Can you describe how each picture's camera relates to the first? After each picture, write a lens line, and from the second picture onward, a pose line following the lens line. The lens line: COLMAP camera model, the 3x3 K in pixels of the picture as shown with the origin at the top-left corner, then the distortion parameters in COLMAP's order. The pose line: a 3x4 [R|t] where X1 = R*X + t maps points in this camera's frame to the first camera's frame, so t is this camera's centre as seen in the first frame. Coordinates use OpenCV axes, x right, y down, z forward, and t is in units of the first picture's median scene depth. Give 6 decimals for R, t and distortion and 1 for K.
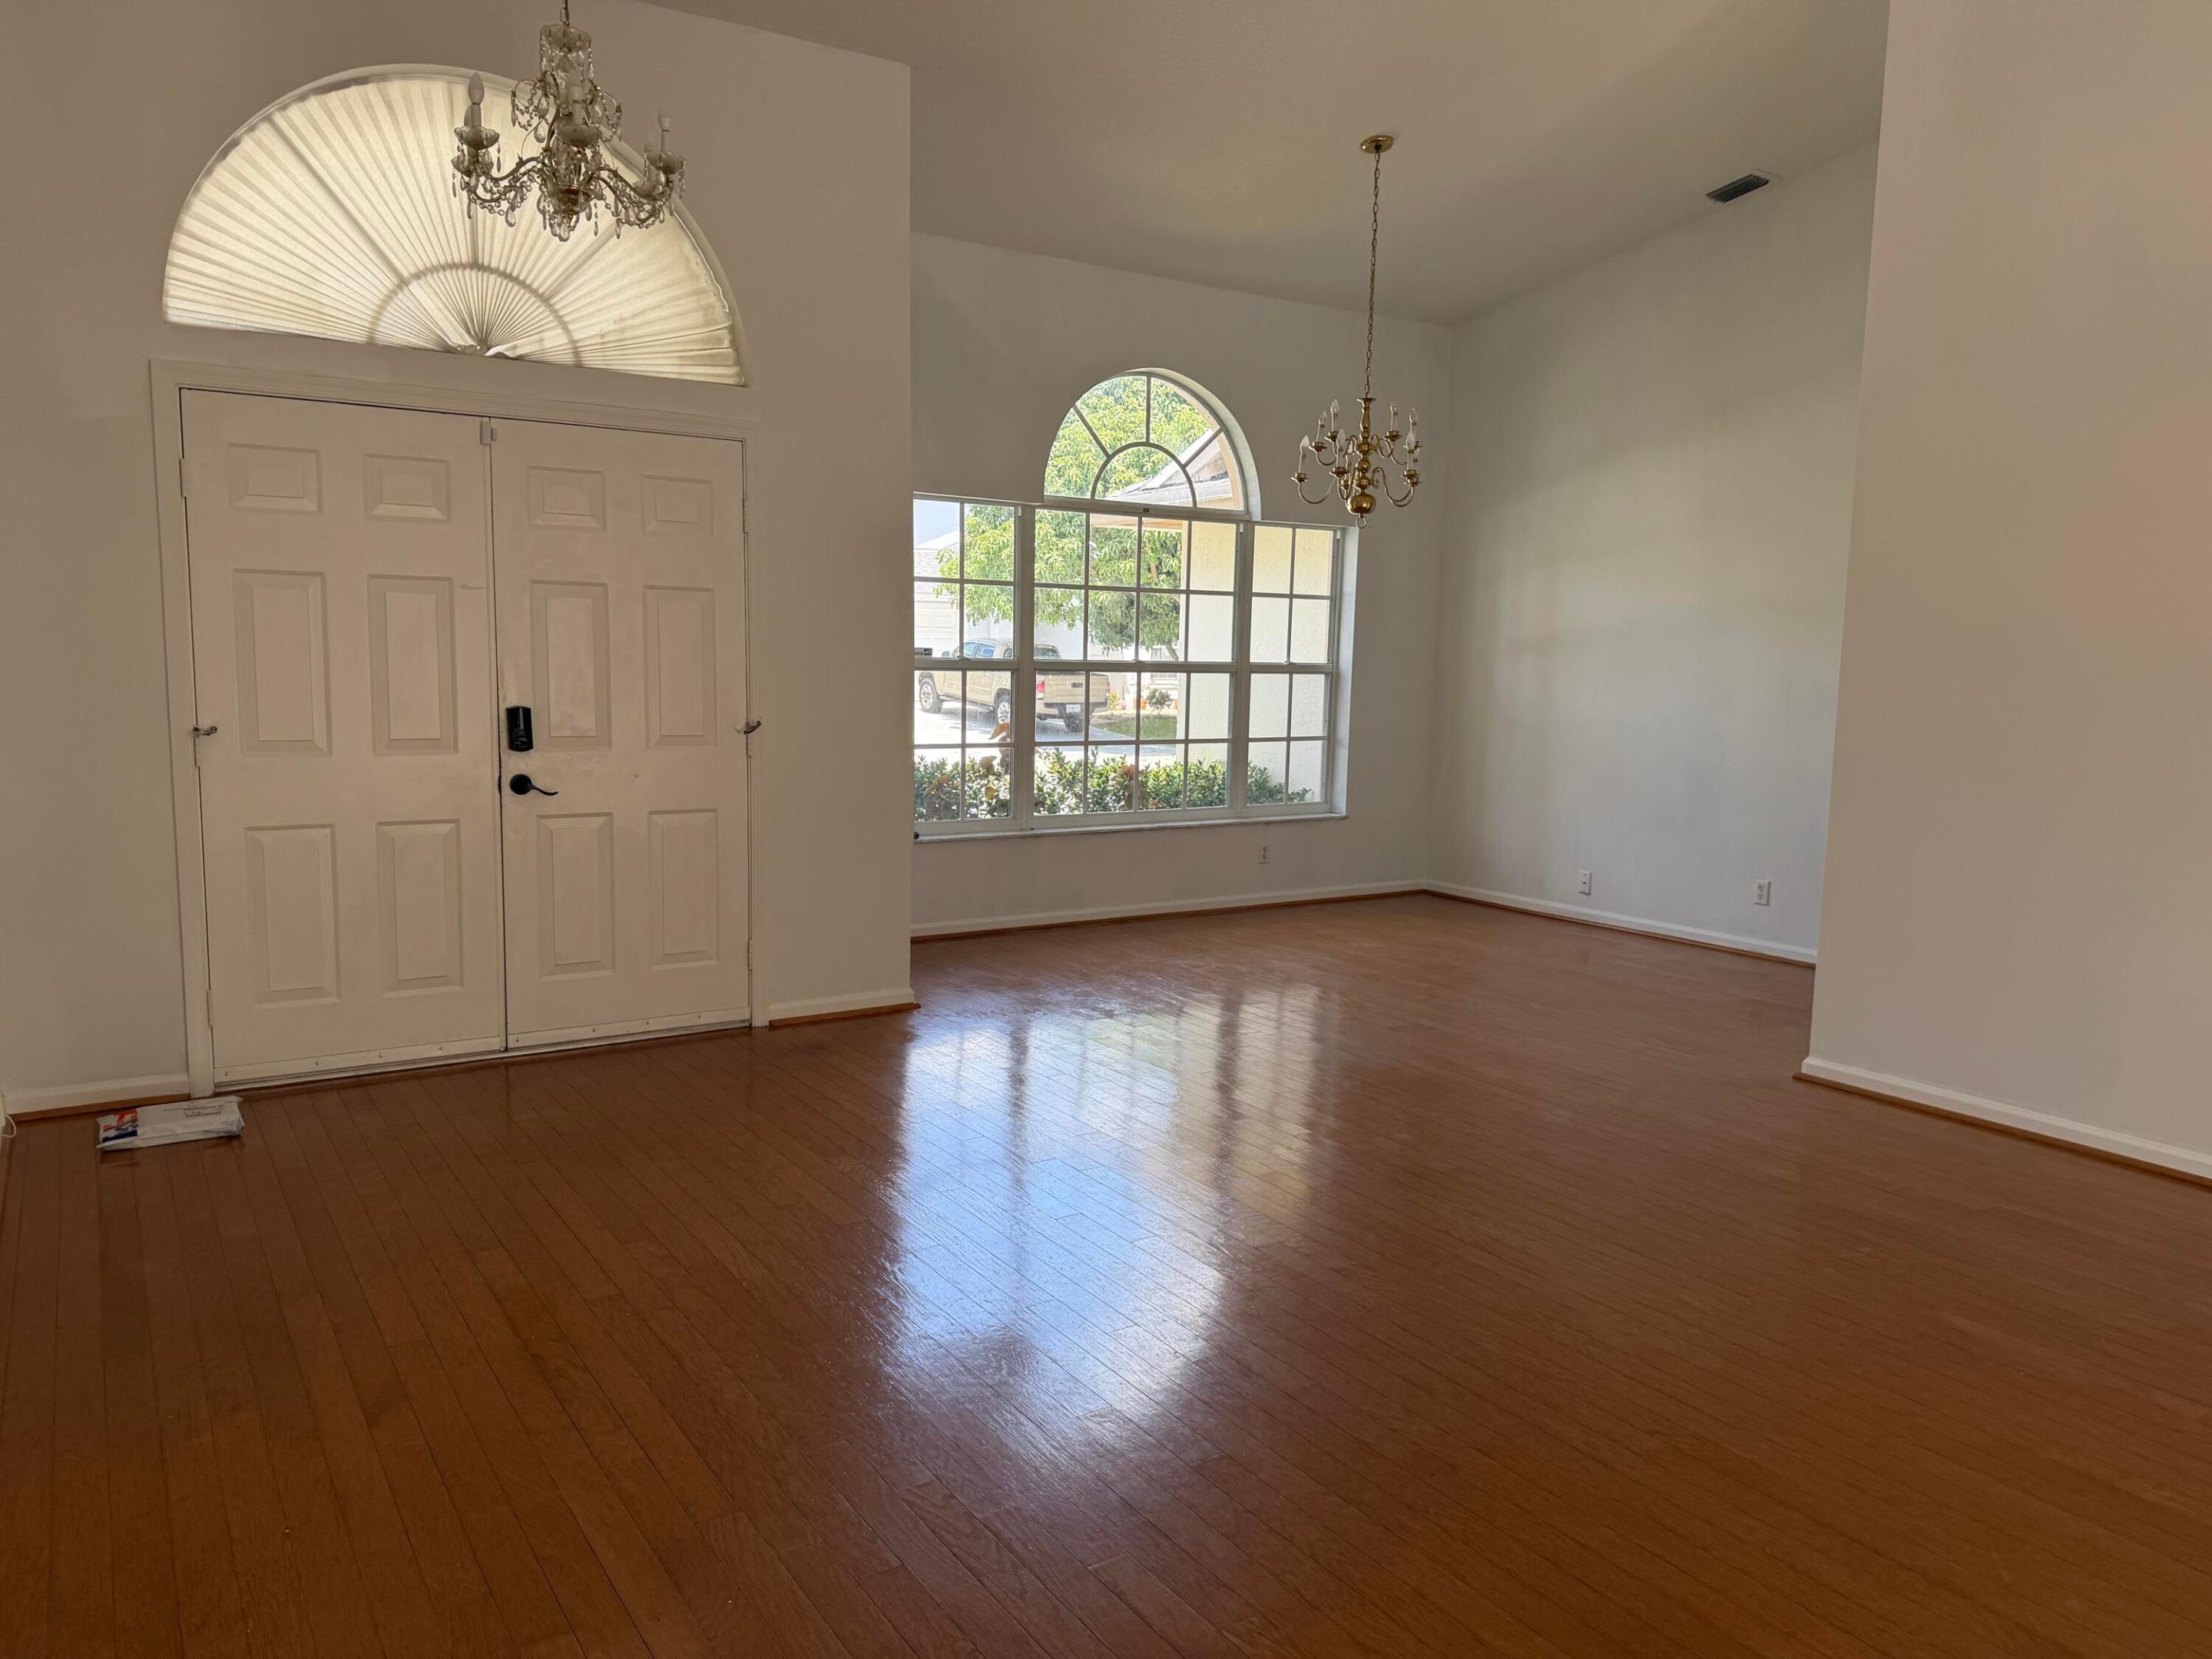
lens RADIAL K [[1552.0, 0, 1107.9], [0, 1552.0, 840.1], [0, 0, 1]] dist [0.197840, -0.377580]
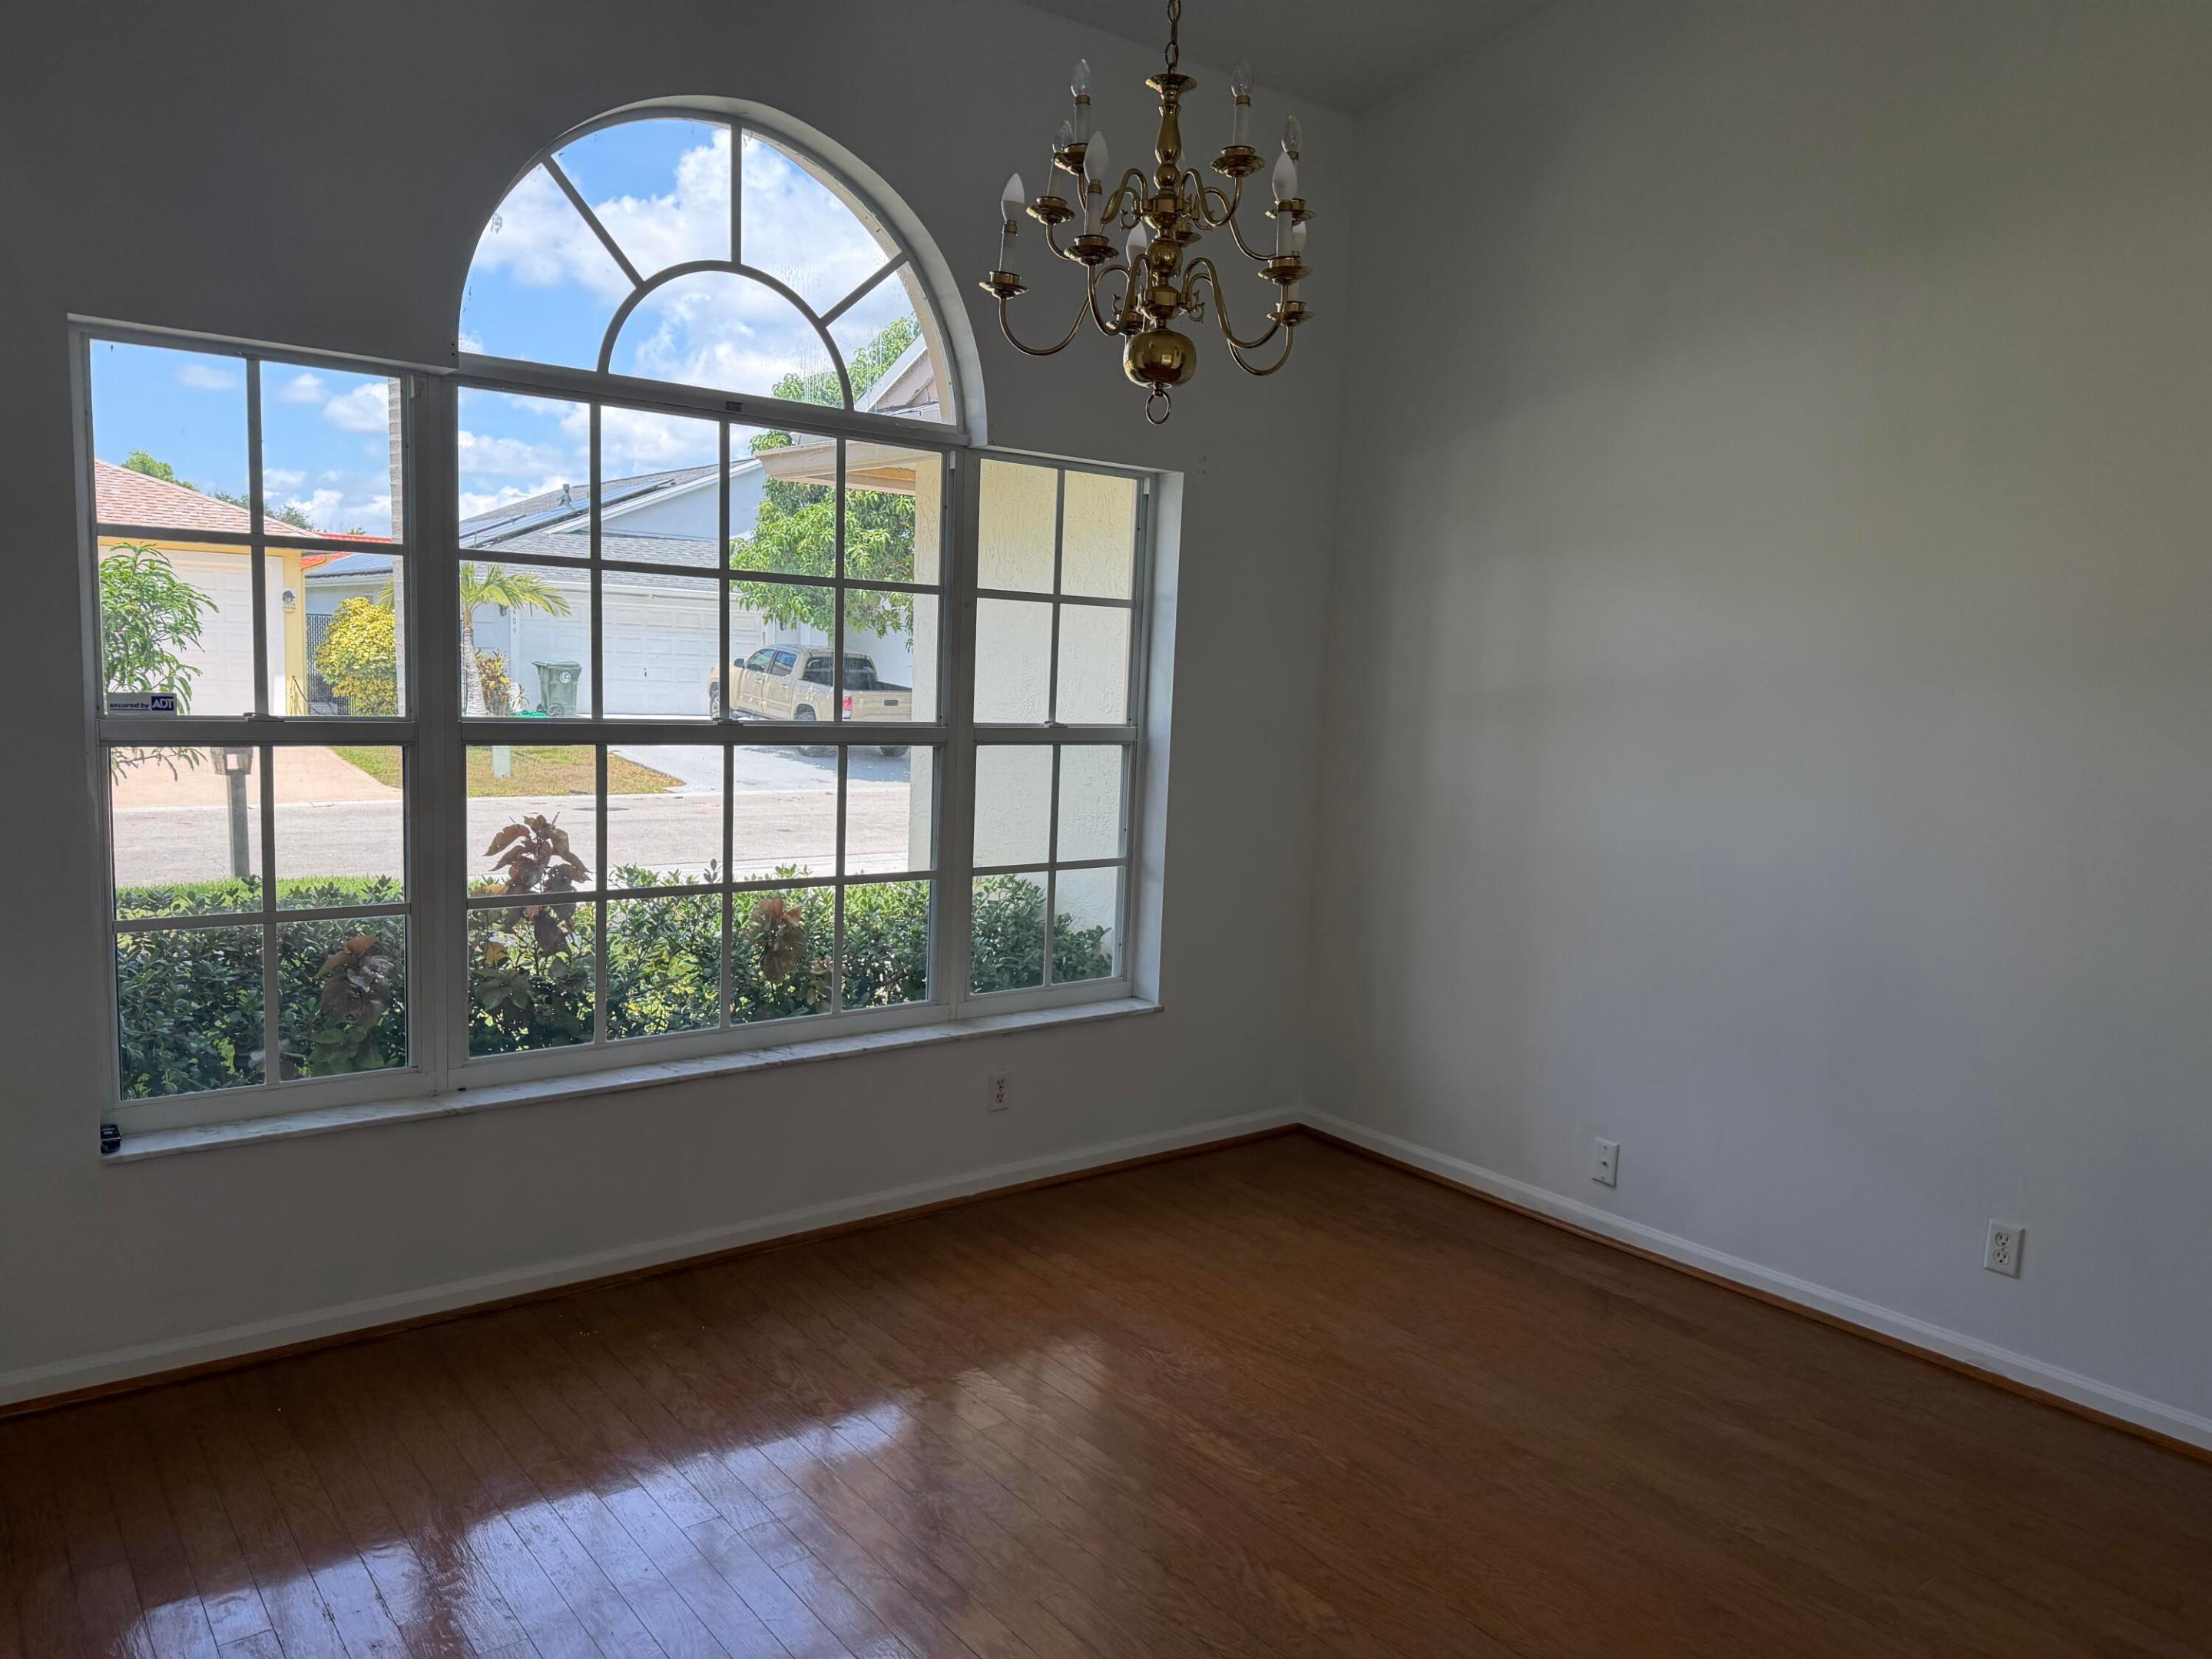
lens RADIAL K [[1552.0, 0, 1107.9], [0, 1552.0, 840.1], [0, 0, 1]] dist [0.197840, -0.377580]
pose [[0.996216, 0.008566, 0.086491, 0.091777], [-0.008162, 0.999954, -0.005028, -0.073651], [-0.086530, 0.004303, 0.996240, 0.485302]]
